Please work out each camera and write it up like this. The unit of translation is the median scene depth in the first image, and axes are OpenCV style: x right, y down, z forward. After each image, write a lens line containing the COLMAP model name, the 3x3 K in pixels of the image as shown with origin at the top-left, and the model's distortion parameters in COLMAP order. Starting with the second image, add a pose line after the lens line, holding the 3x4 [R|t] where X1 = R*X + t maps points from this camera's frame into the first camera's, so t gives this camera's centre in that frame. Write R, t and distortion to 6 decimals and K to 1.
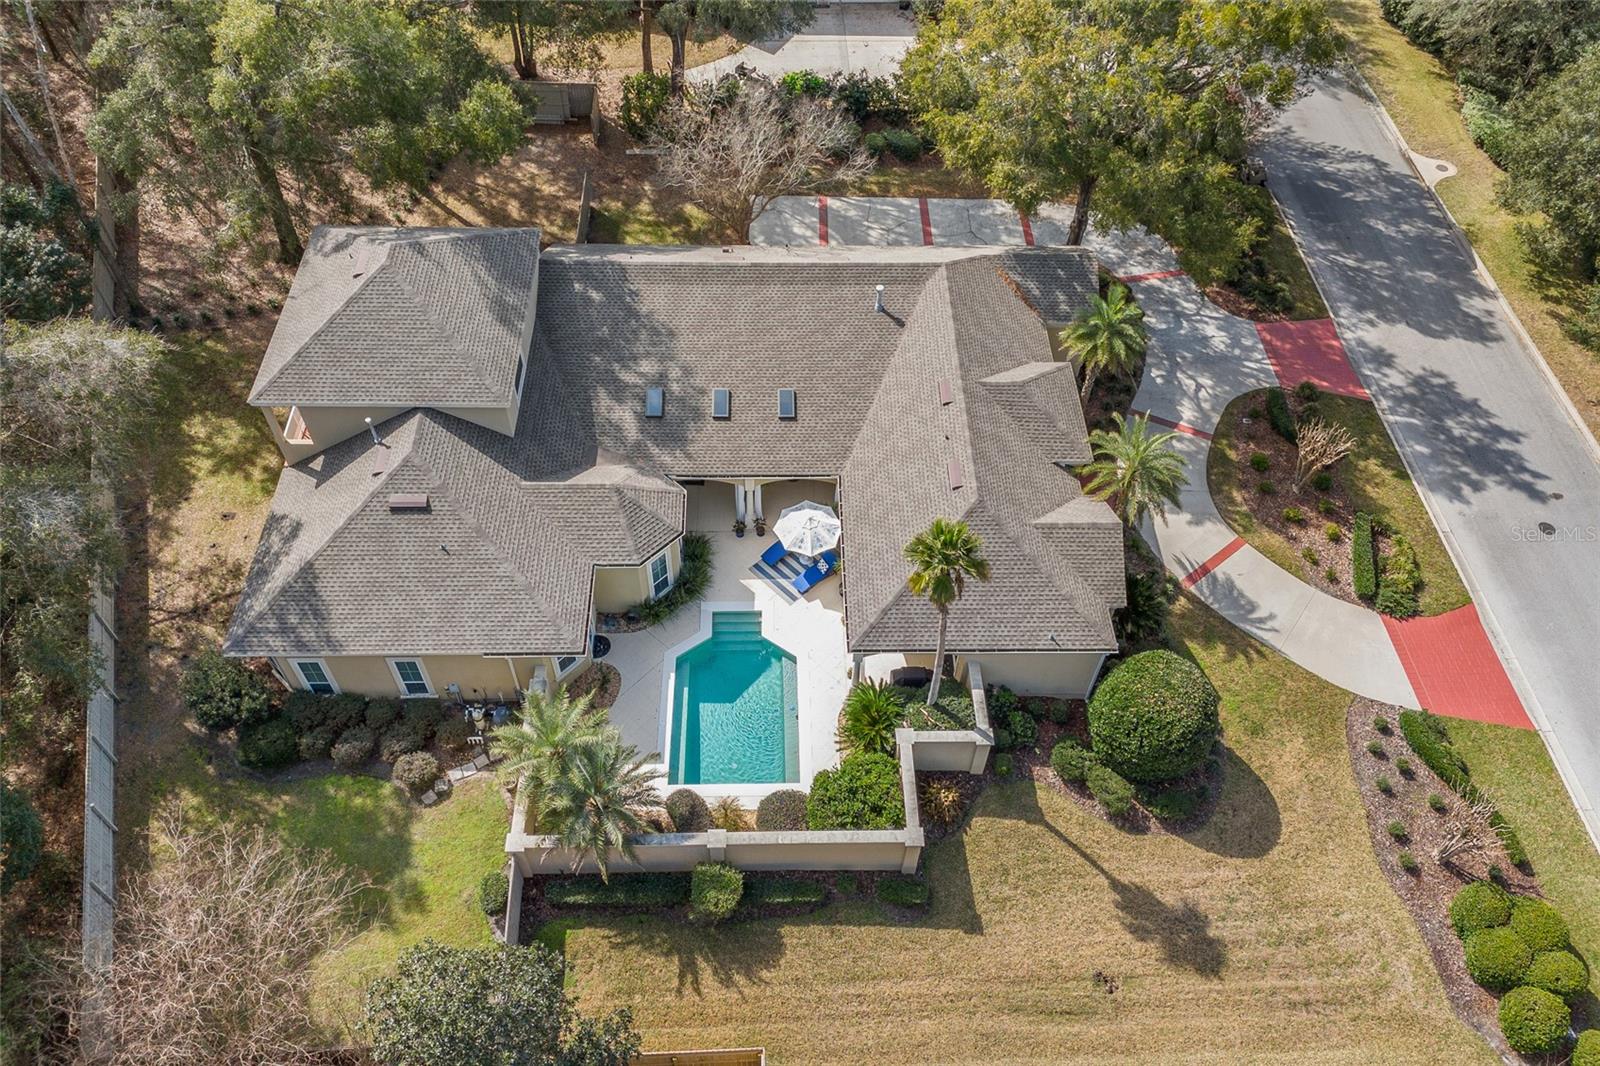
lens RADIAL K [[1179.5, 0, 799.3], [0, 1179.5, 525.7], [0, 0, 1]] dist [0.038413, -0.031093]
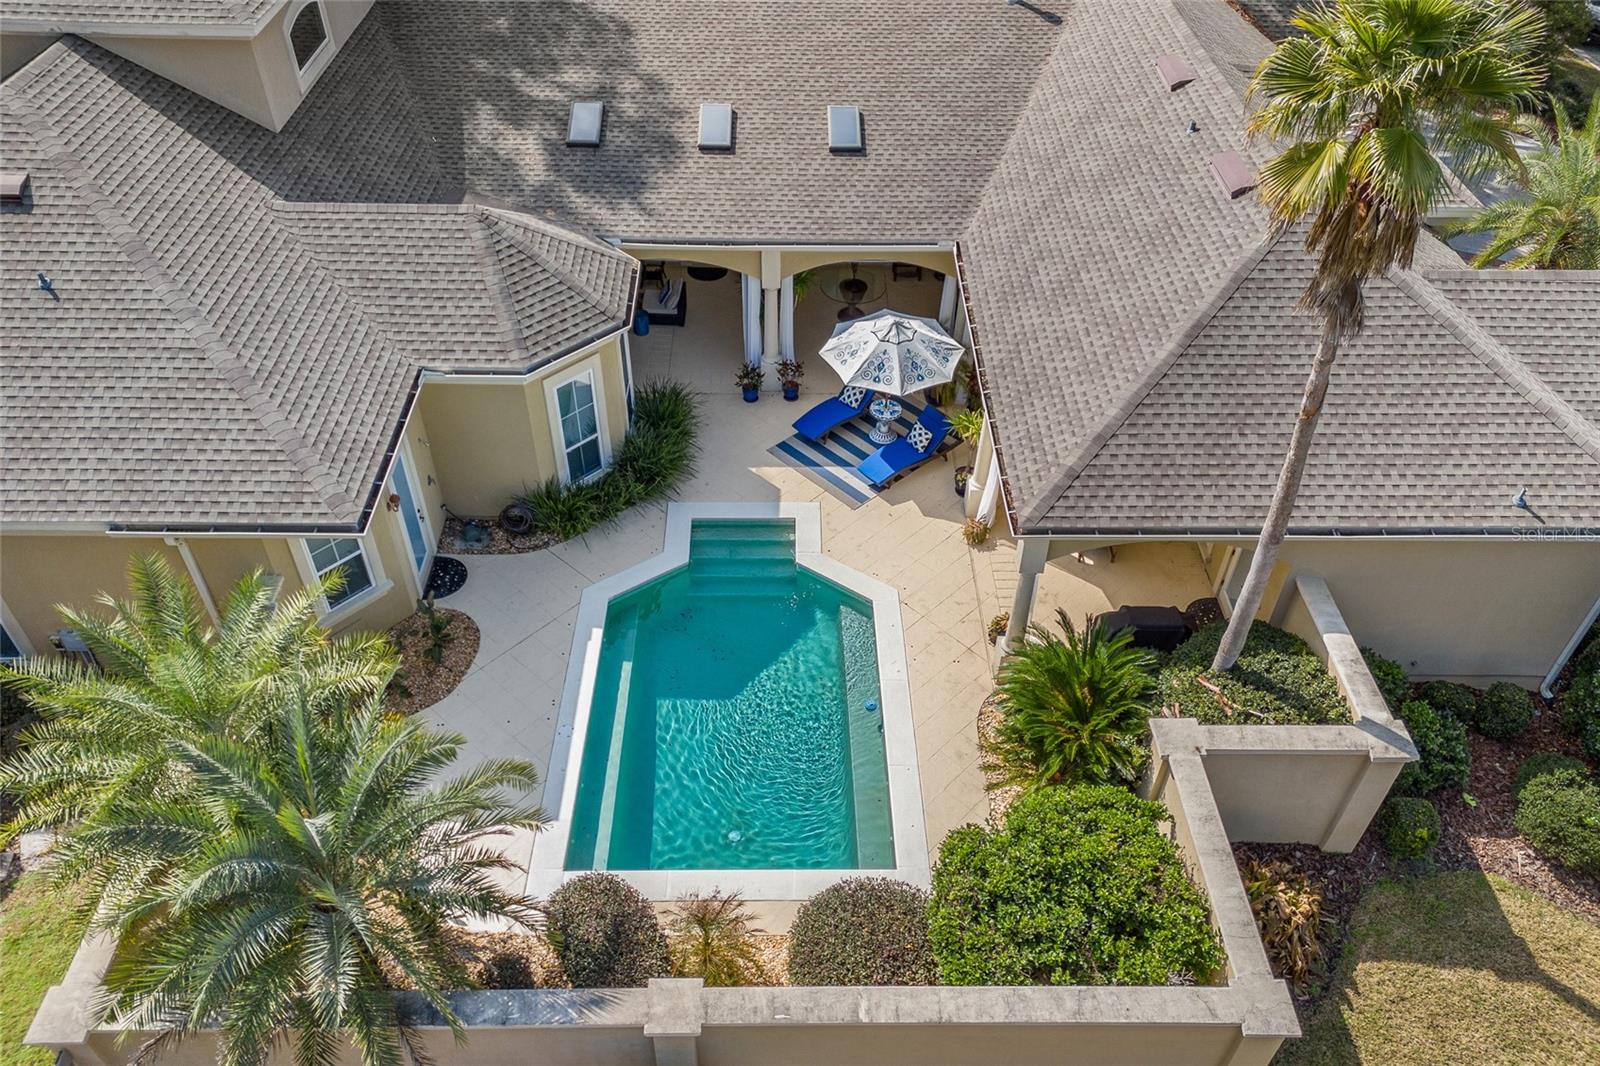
lens RADIAL K [[1179.5, 0, 796.5], [0, 1179.5, 540.7], [0, 0, 1]] dist [0.038413, -0.031093]
pose [[0.999942, 0.003082, -0.010352, -0.027078], [-0.004518, 0.989897, -0.141716, 0.152344], [0.009811, 0.141755, 0.989853, 0.545062]]
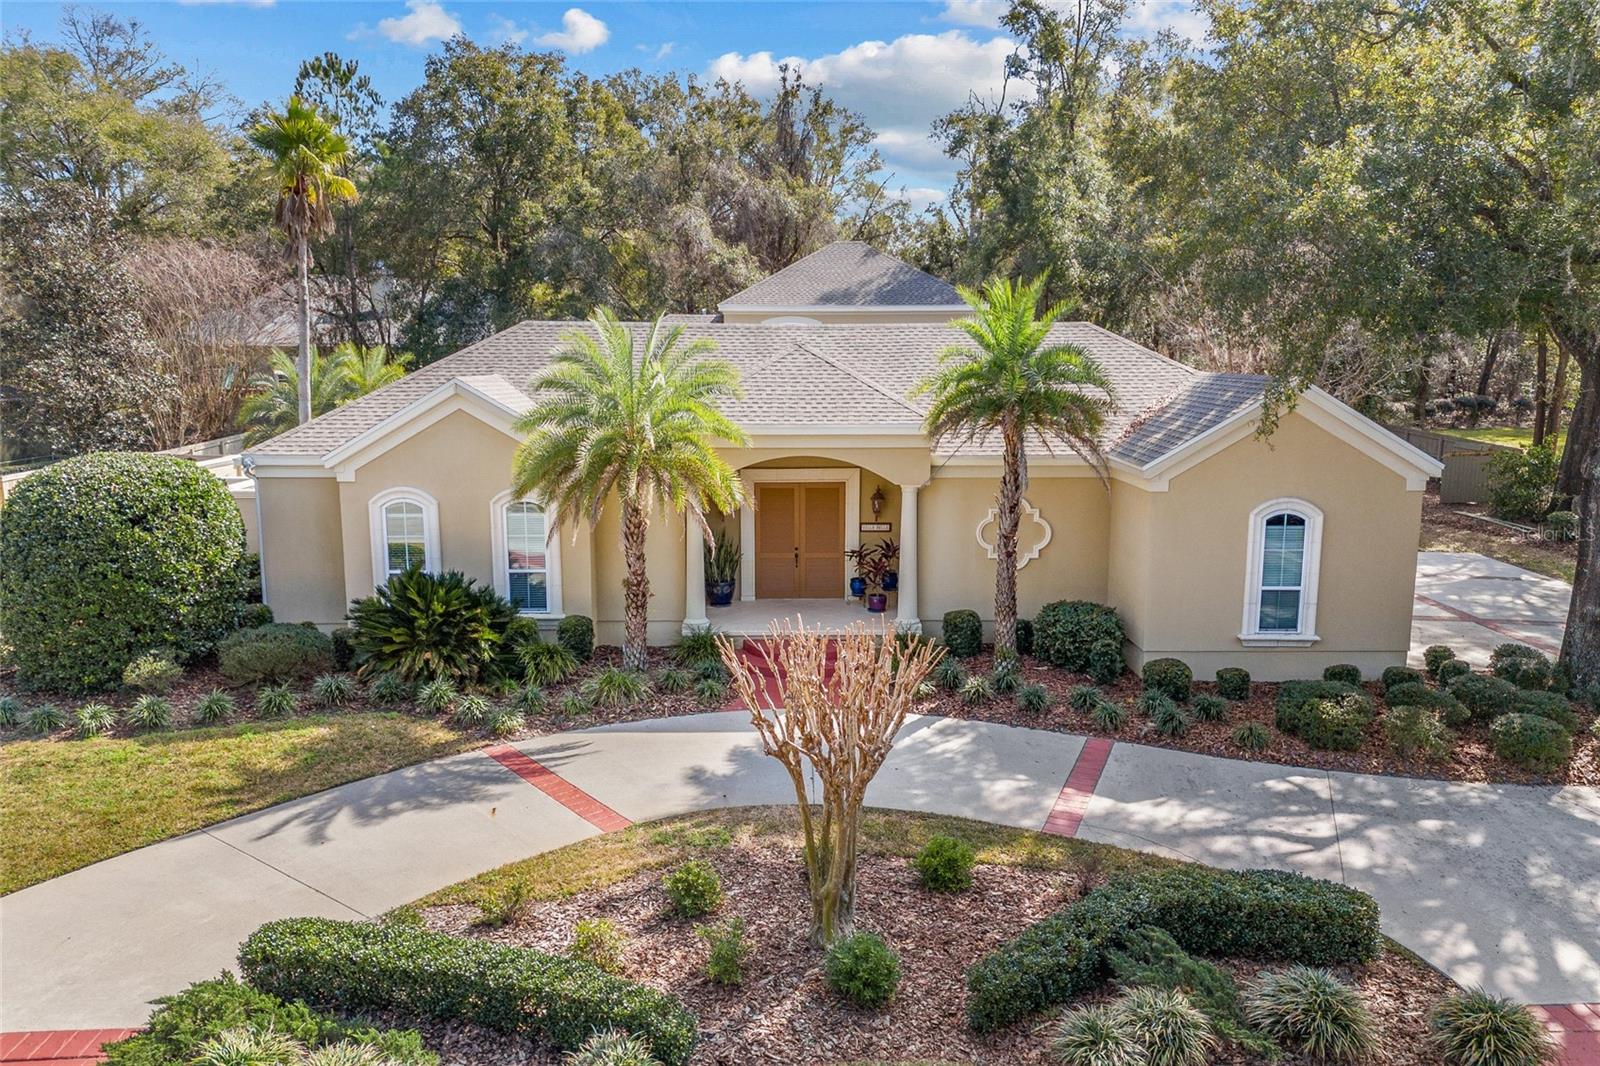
lens RADIAL K [[1179.5, 0, 799.9], [0, 1179.5, 536.8], [0, 0, 1]] dist [0.038413, -0.031093]
pose [[0.001997, 0.141269, -0.989969, 0.679167], [-0.775779, 0.624894, 0.087608, -0.103088], [0.631002, 0.767822, 0.110841, 0.930069]]
